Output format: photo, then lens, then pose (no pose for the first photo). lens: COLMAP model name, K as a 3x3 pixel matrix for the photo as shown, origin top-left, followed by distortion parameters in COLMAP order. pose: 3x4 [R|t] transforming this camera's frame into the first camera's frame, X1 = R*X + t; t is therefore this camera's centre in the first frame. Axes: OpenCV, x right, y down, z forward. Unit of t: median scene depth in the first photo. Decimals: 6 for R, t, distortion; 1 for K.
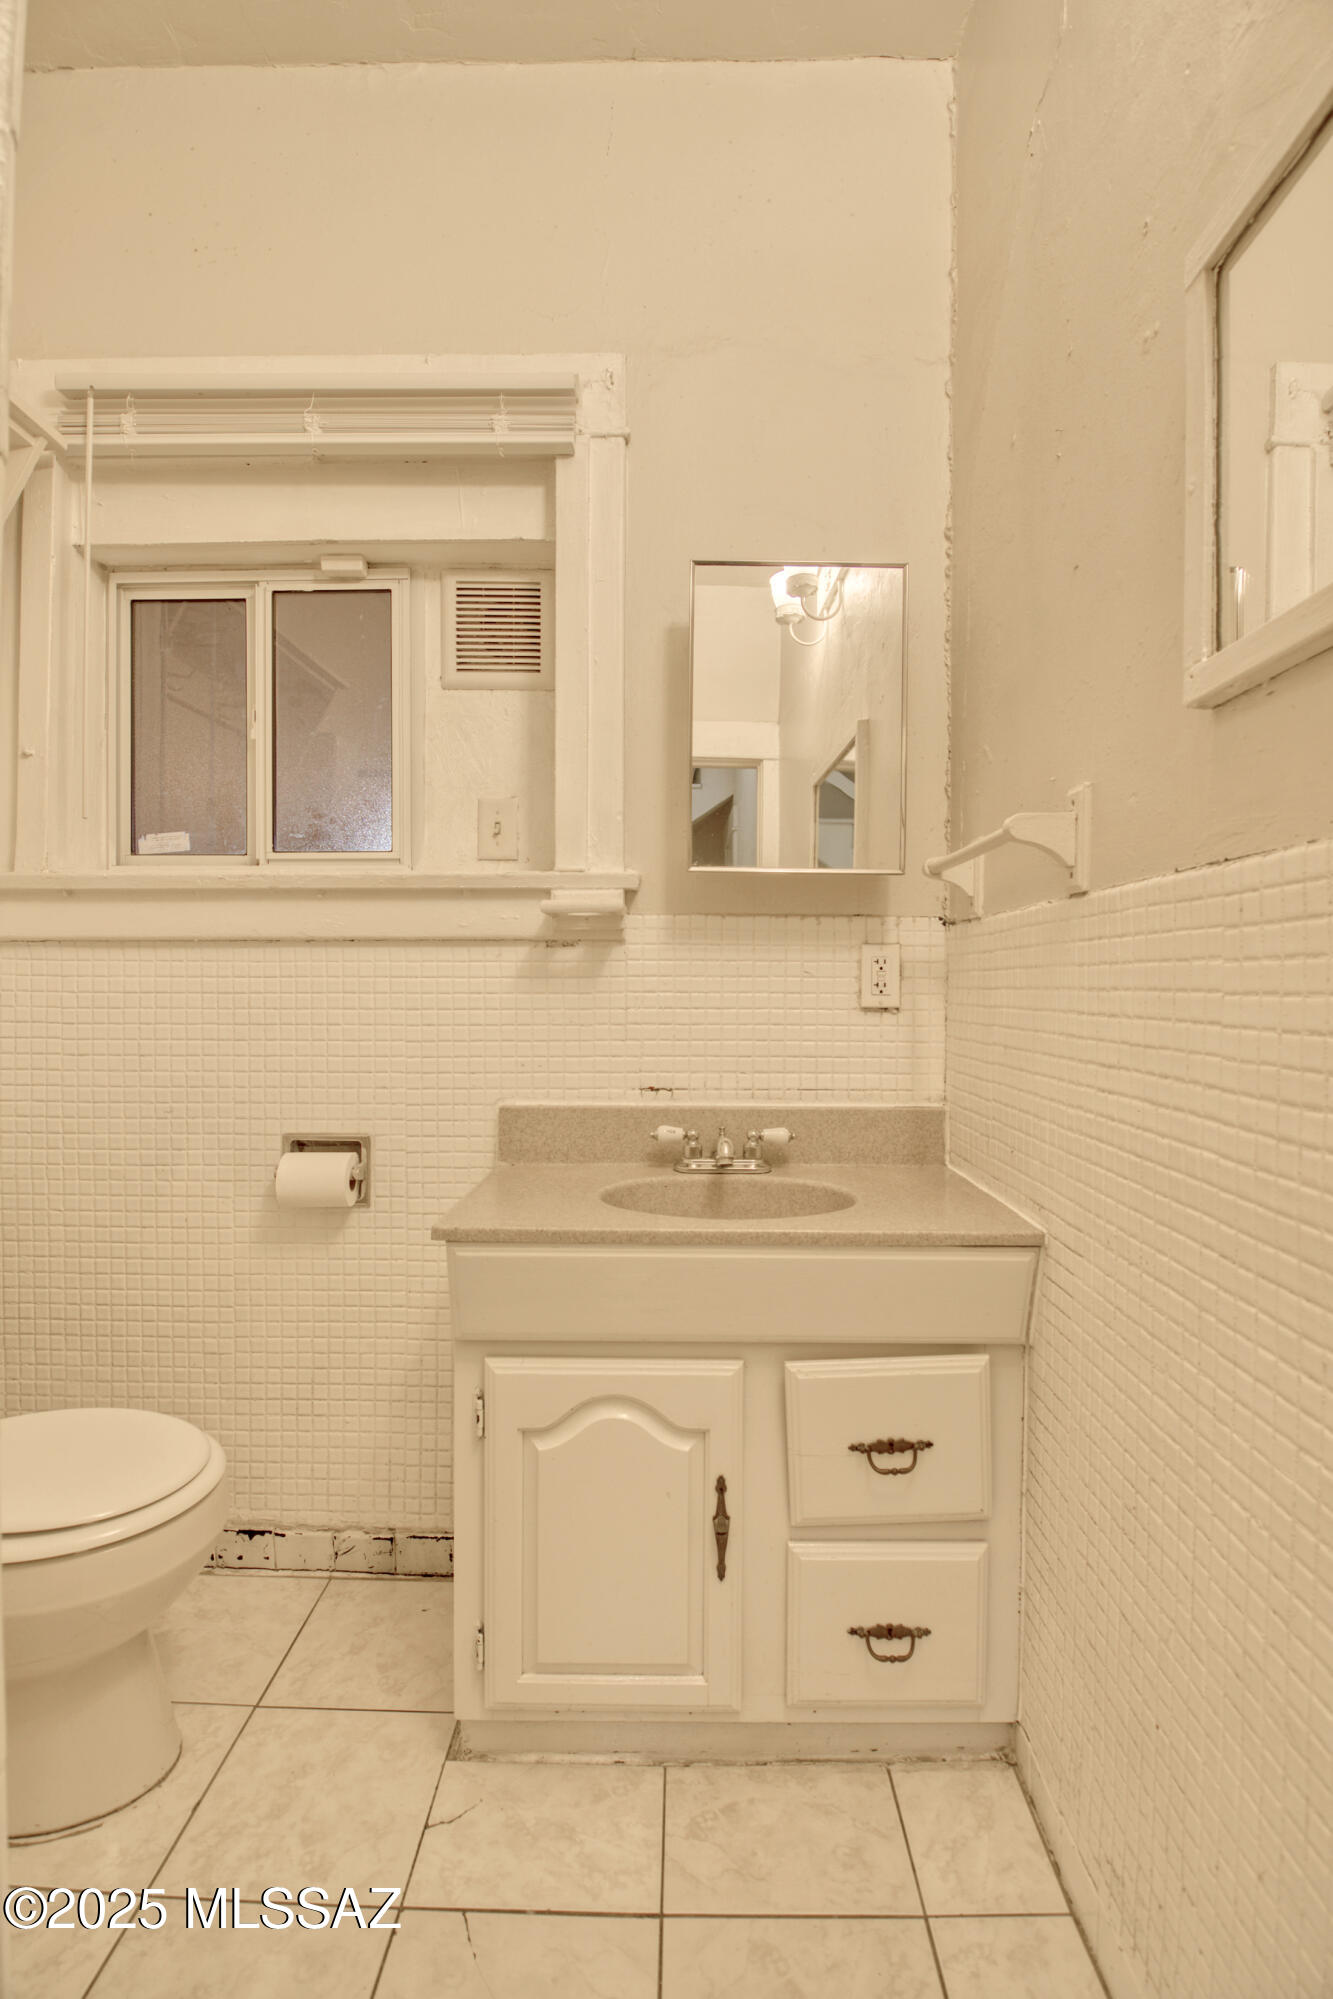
lens RADIAL K [[962.6, 0, 679.7], [0, 962.6, 1002.5], [0, 0, 1]] dist [-0.023200, -0.003856]
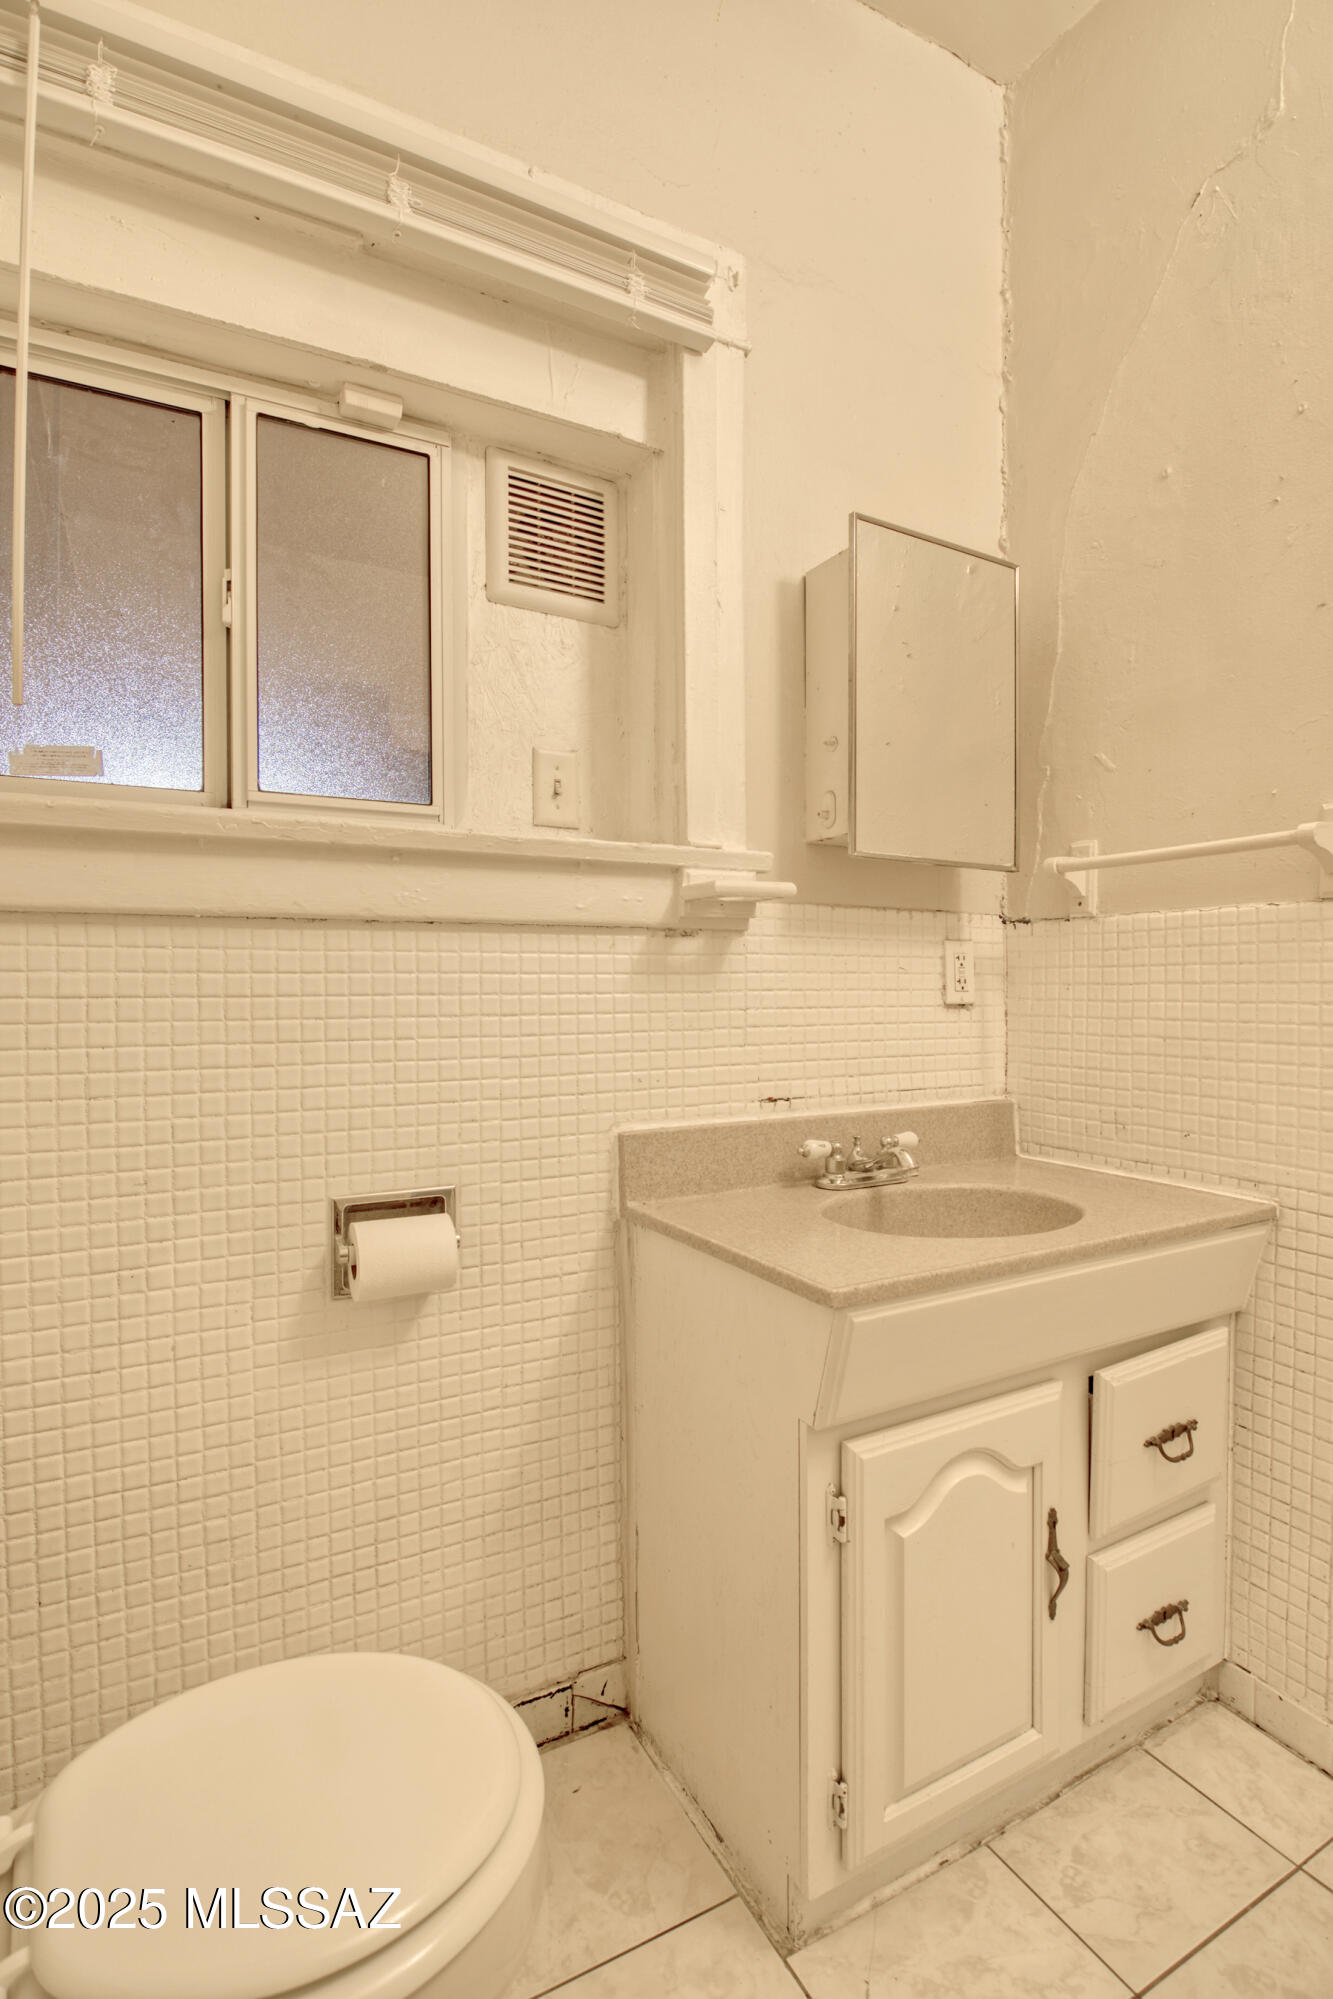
lens RADIAL K [[962.6, 0, 677.2], [0, 962.6, 999.6], [0, 0, 1]] dist [-0.023200, -0.003856]
pose [[0.872995, -0.011999, 0.487581, -0.533740], [0.012033, 0.999923, 0.003063, -0.005892], [-0.487580, 0.003193, 0.873072, 0.271234]]
